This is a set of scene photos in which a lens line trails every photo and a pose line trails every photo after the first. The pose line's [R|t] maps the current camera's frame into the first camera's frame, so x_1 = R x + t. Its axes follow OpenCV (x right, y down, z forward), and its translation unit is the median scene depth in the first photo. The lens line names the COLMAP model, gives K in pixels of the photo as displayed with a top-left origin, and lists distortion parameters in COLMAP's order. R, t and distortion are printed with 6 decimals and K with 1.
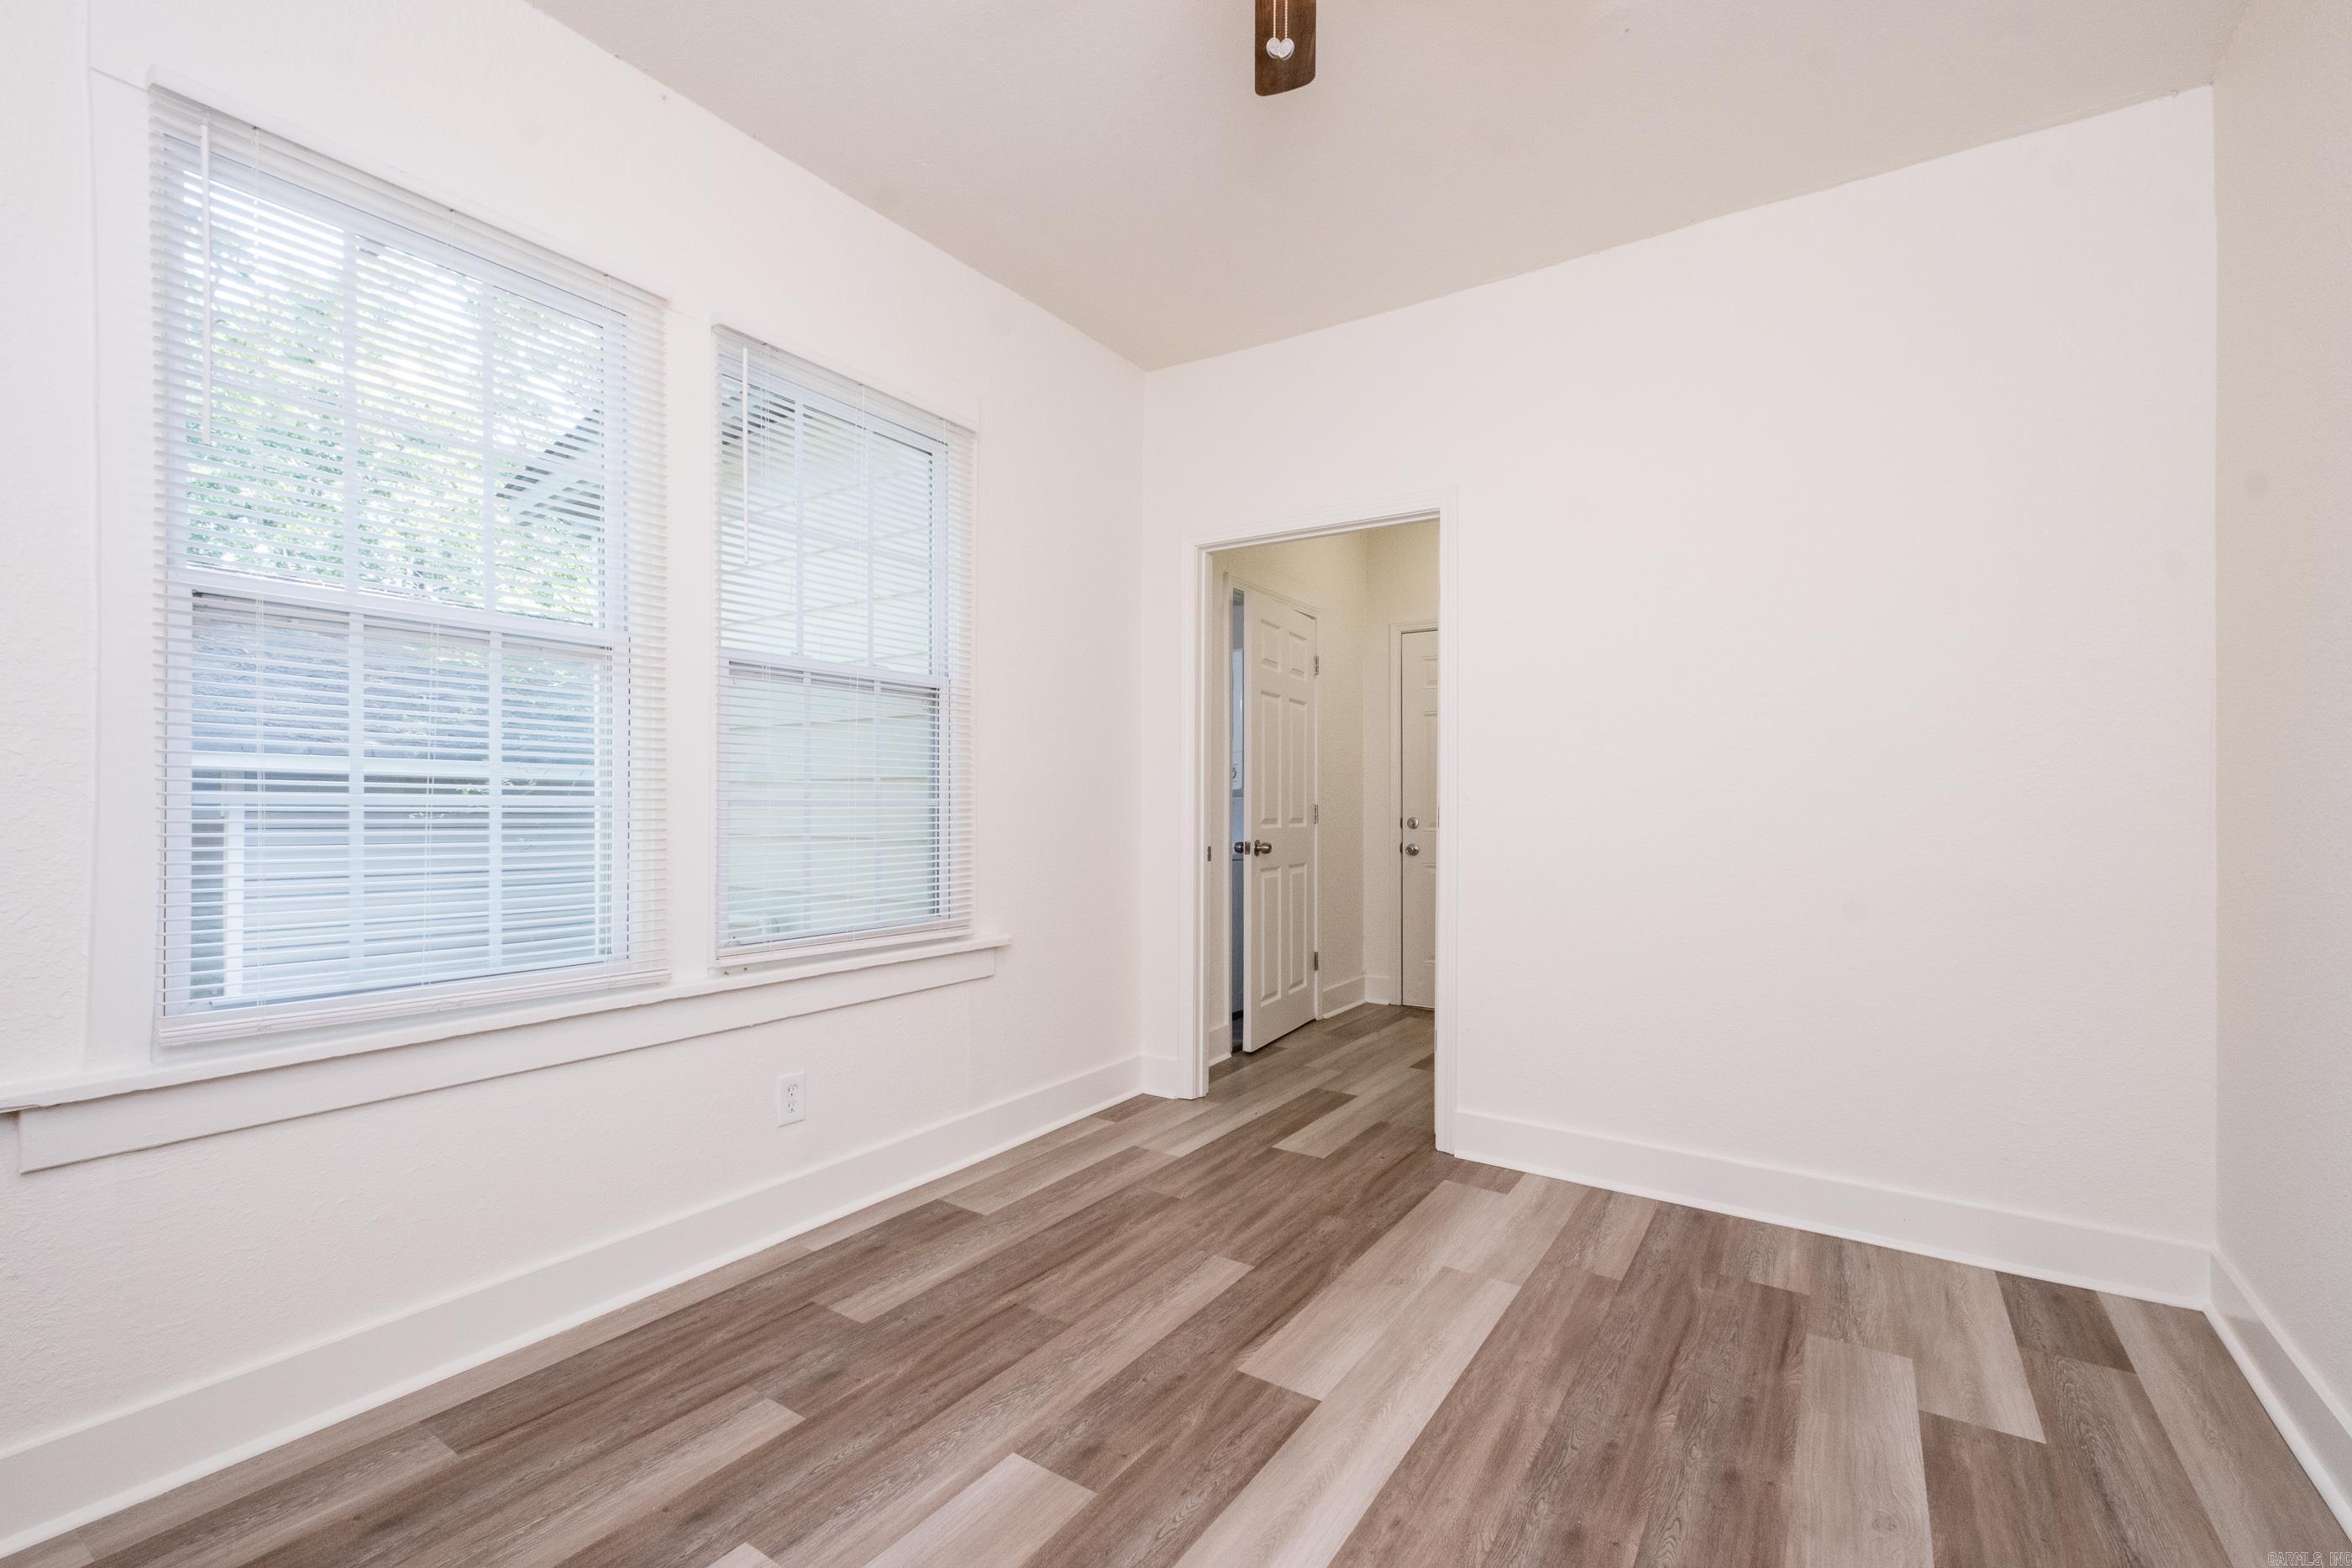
lens RADIAL K [[1023.5, 0, 1190.2], [0, 1023.5, 798.6], [0, 0, 1]] dist [0.003470, -0.003024]
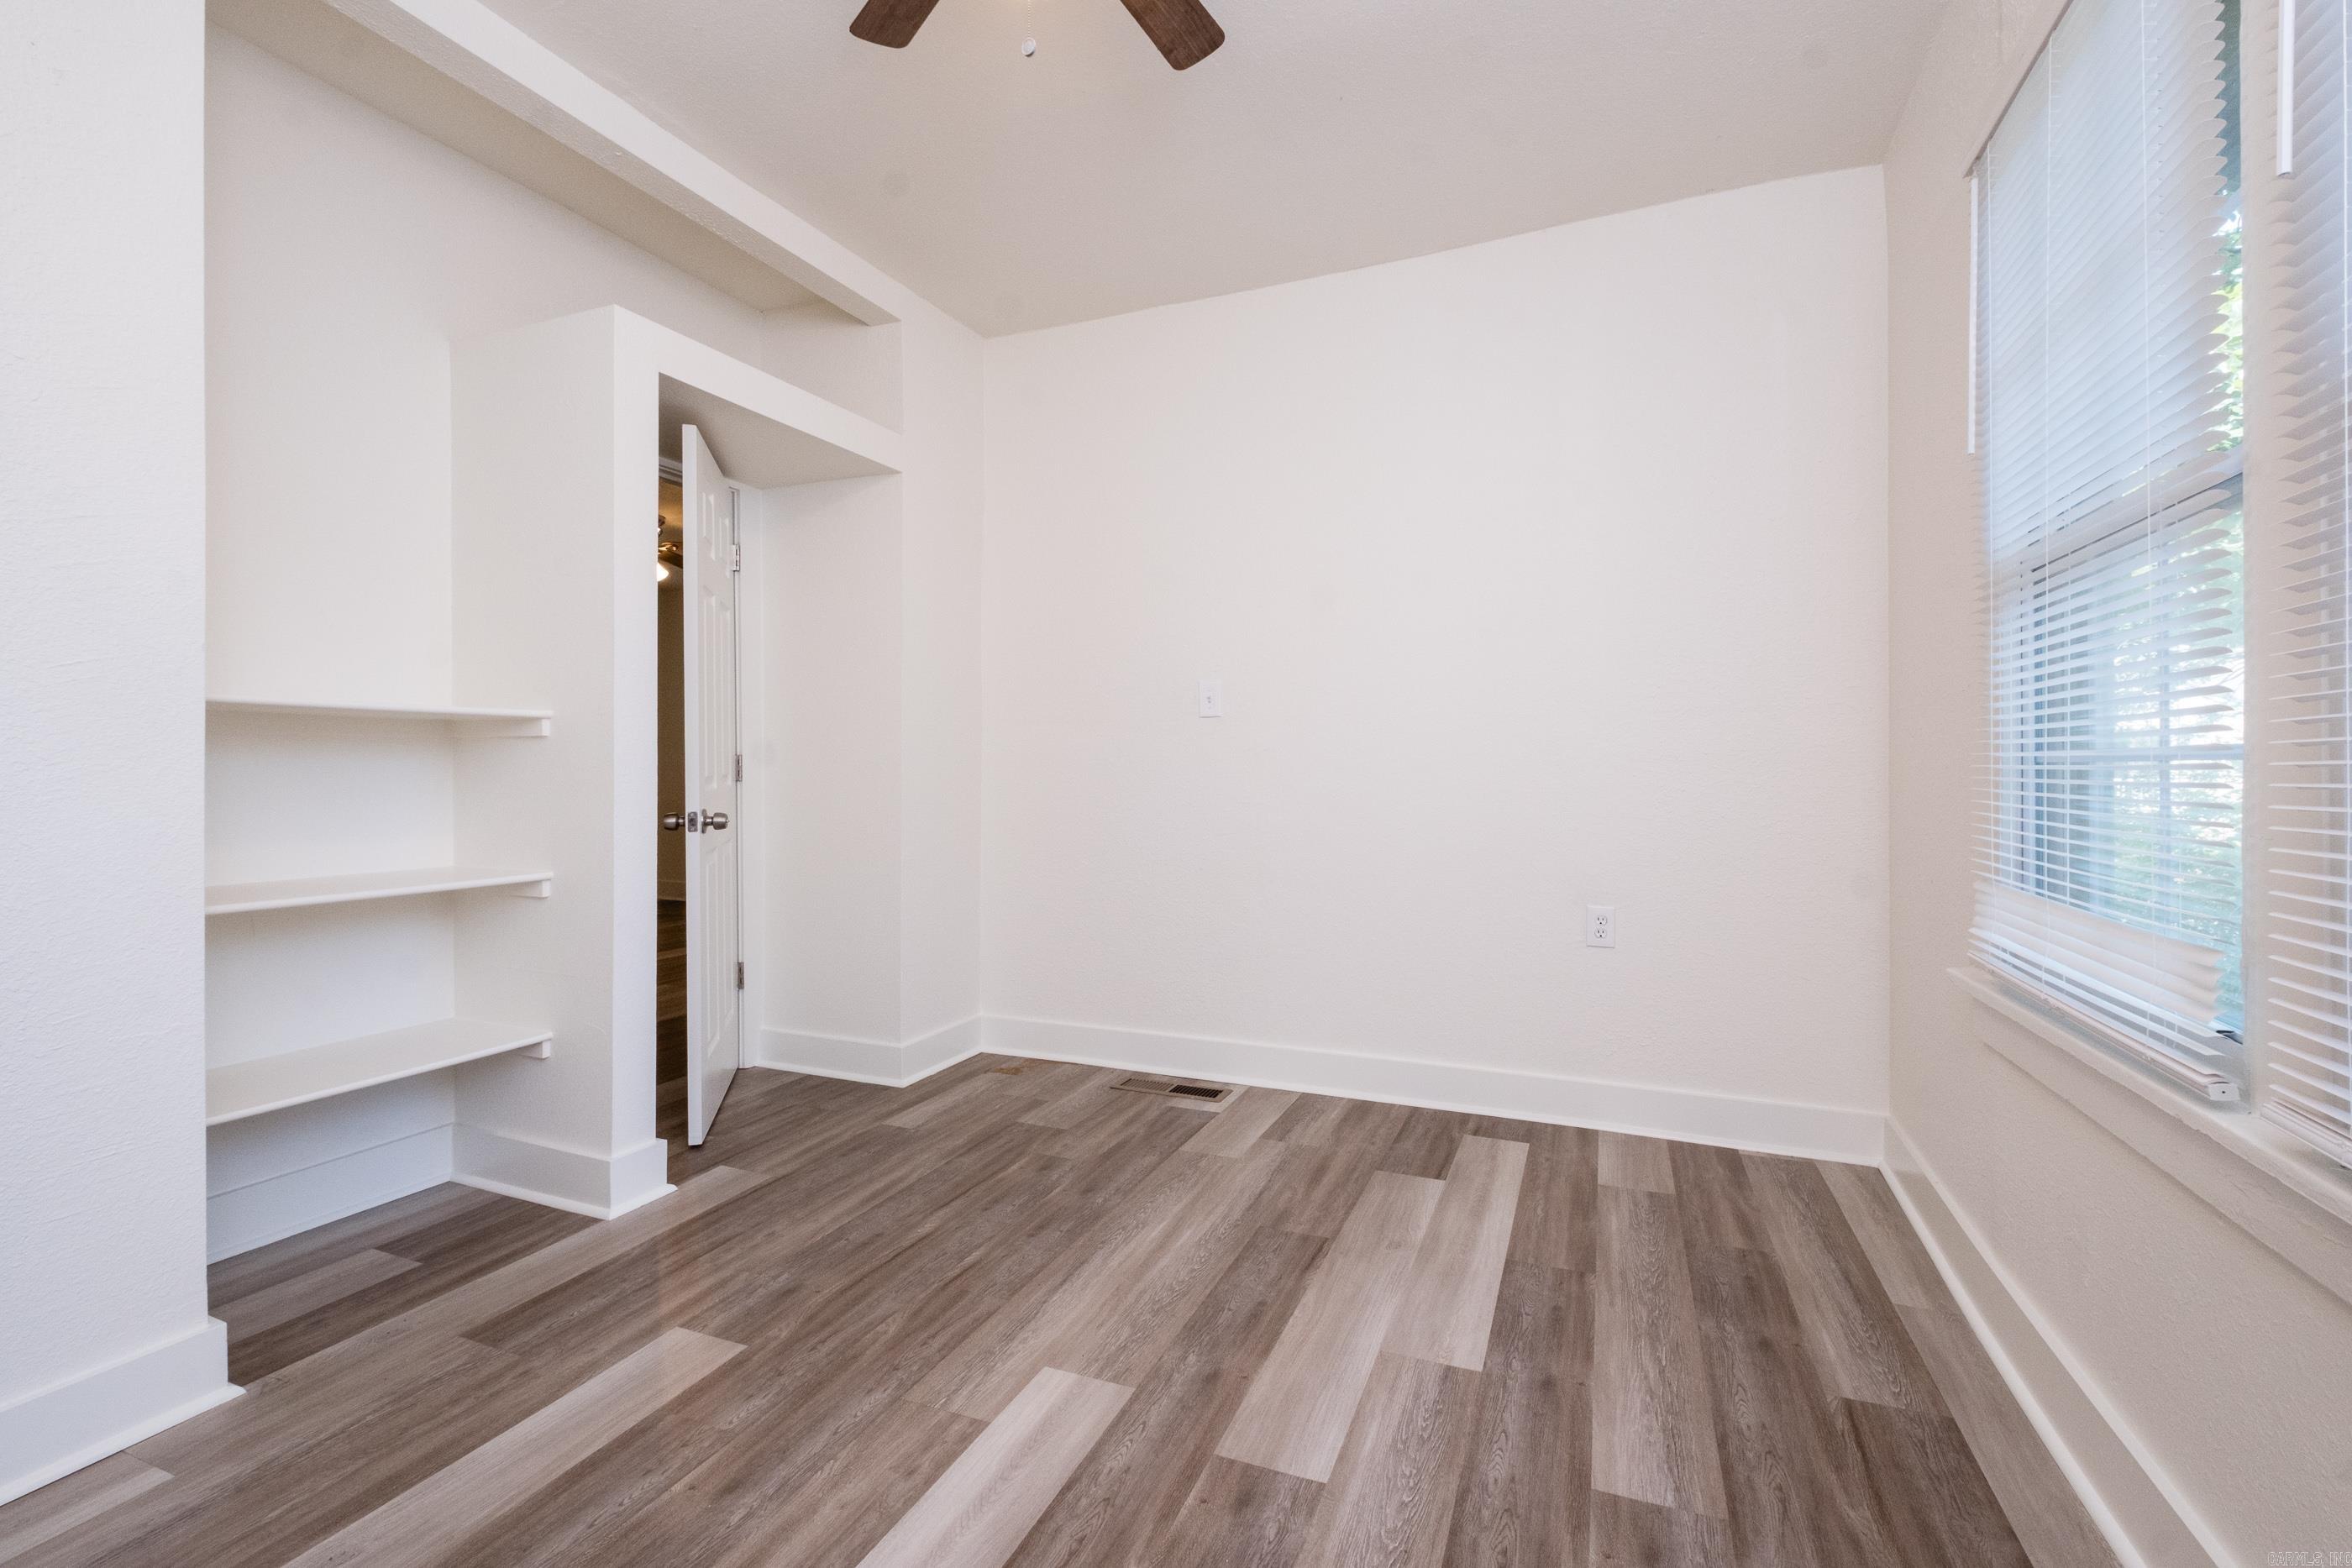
lens RADIAL K [[1023.5, 0, 1194.2], [0, 1023.5, 763.6], [0, 0, 1]] dist [0.003470, -0.003024]
pose [[-0.983192, -0.005563, -0.182493, 0.085288], [-0.002635, 0.999864, -0.016286, 0.023252], [0.182558, -0.015531, -0.983072, 1.503539]]
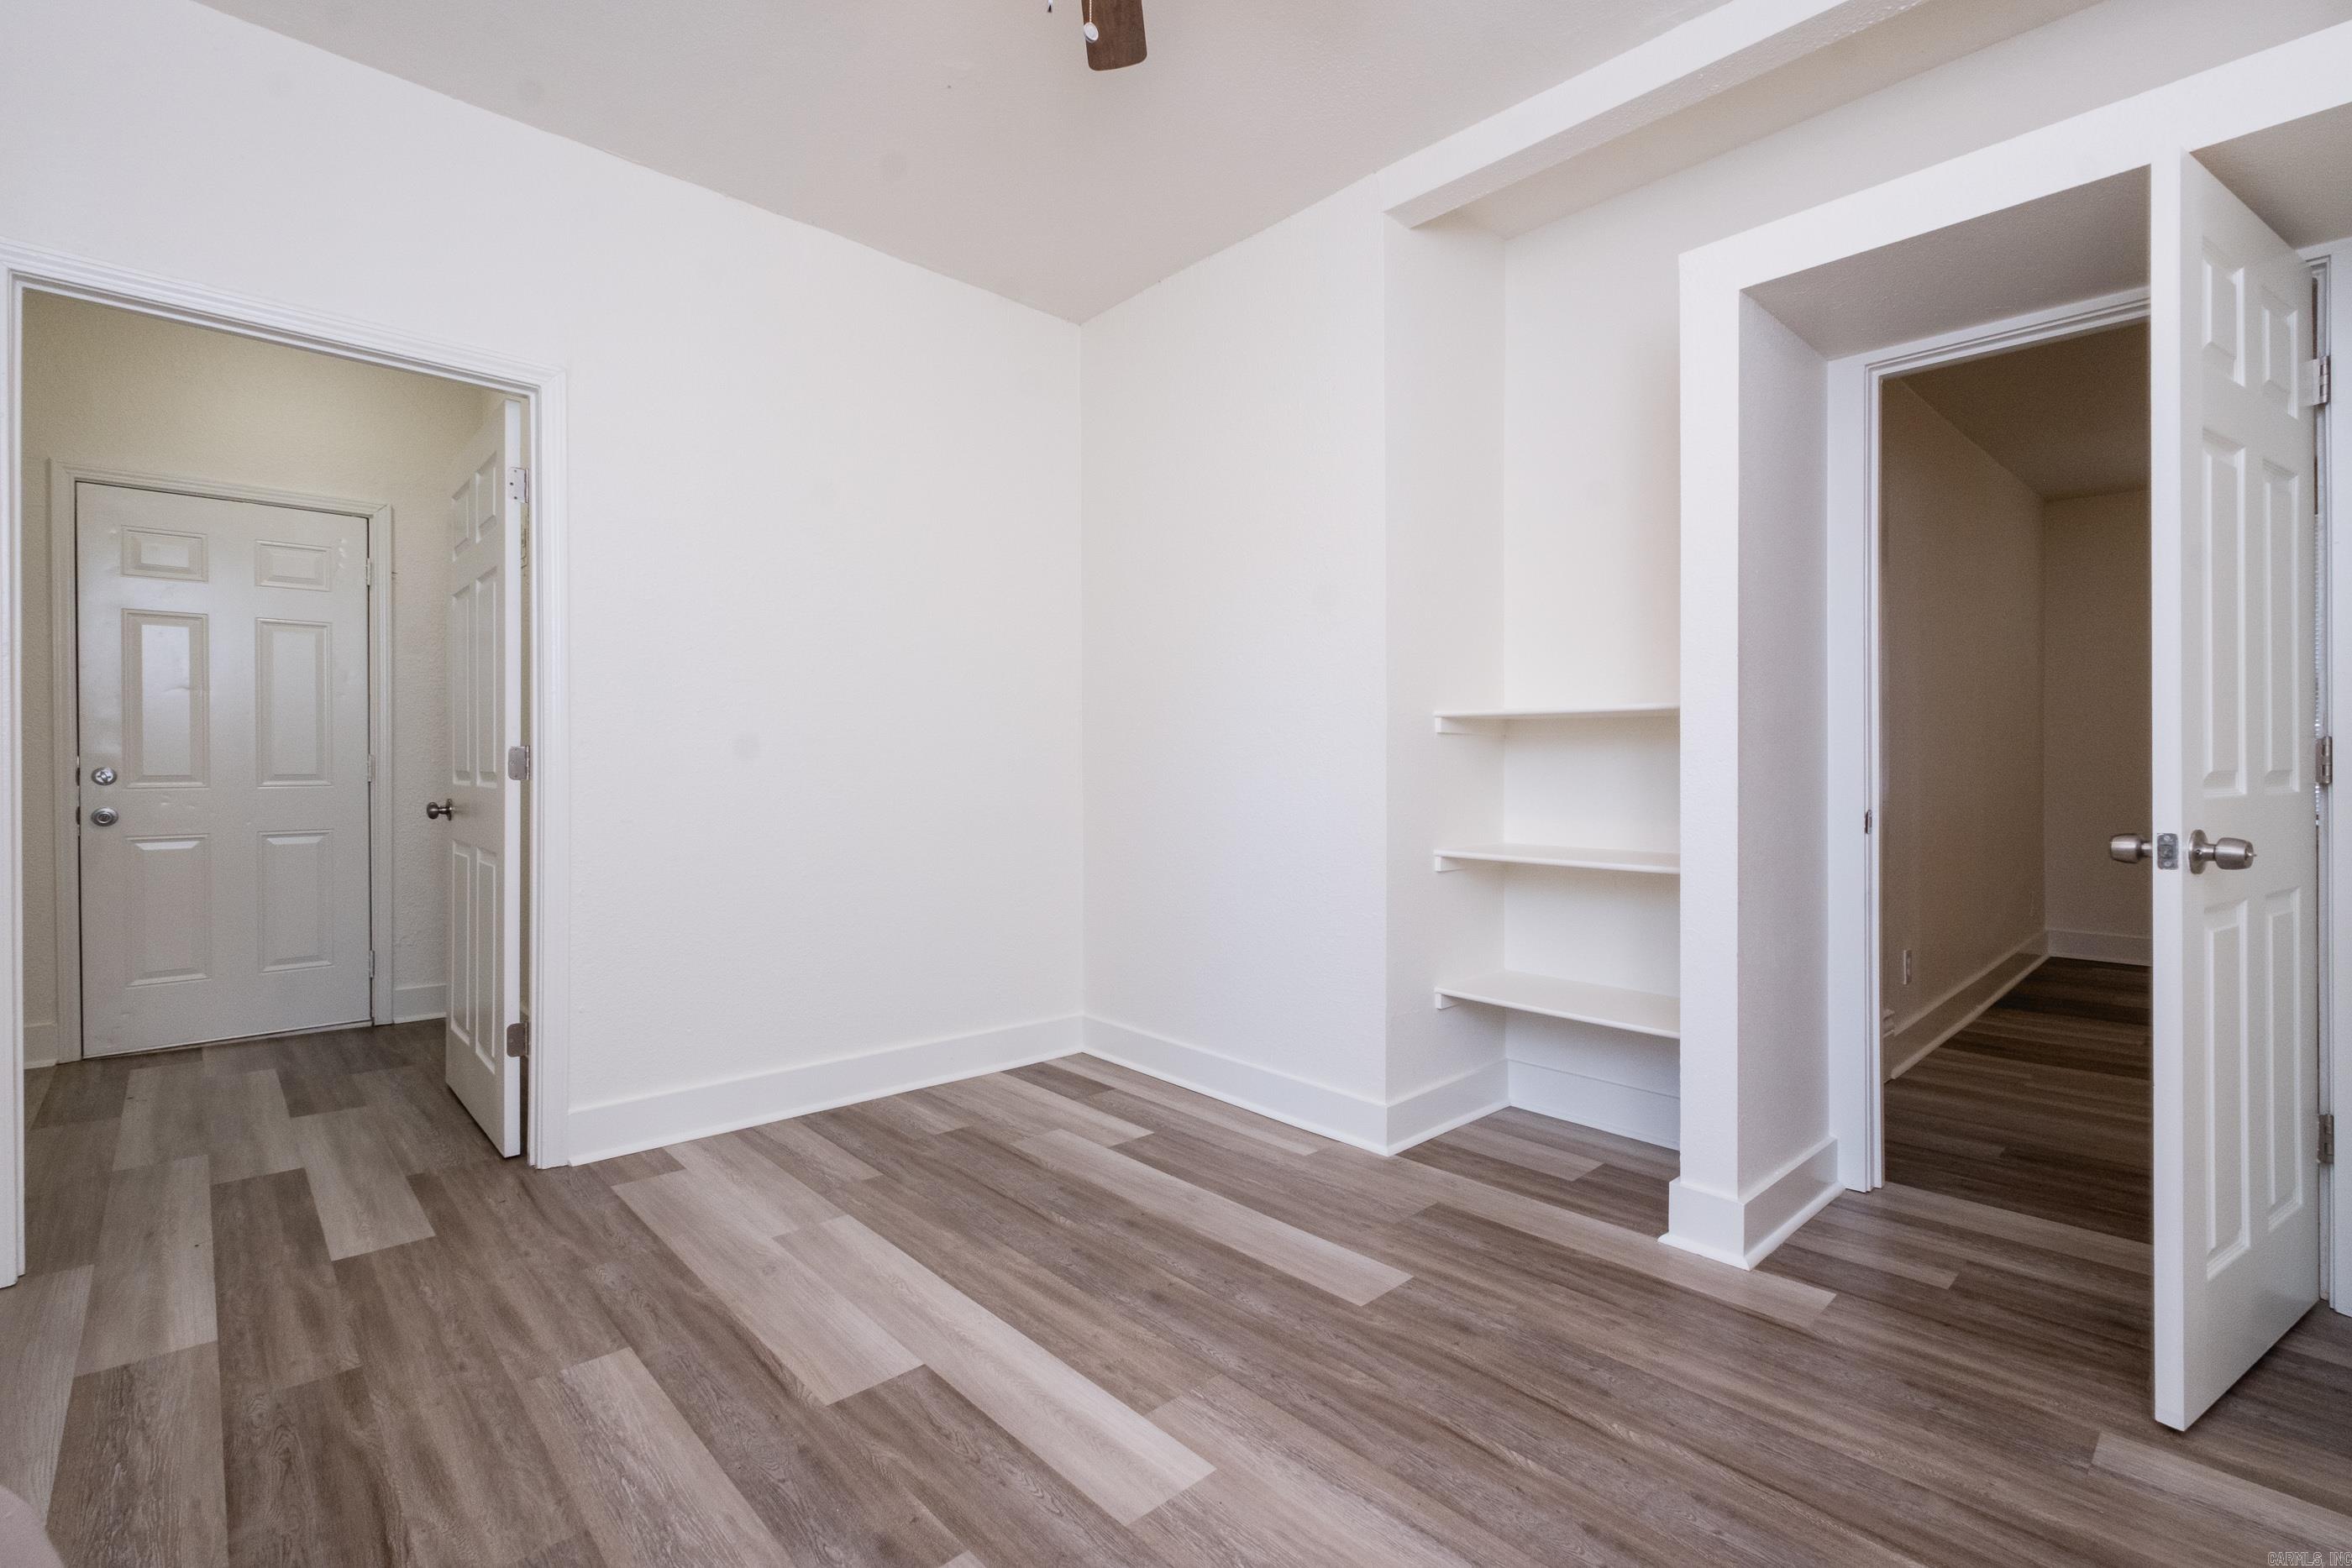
lens RADIAL K [[1023.5, 0, 1167.3], [0, 1023.5, 785.4], [0, 0, 1]] dist [0.003470, -0.003024]
pose [[0.245372, -0.024733, 0.969113, -0.656923], [-0.010298, 0.999552, 0.028118, 0.009944], [-0.969374, -0.016880, 0.245008, 0.486260]]
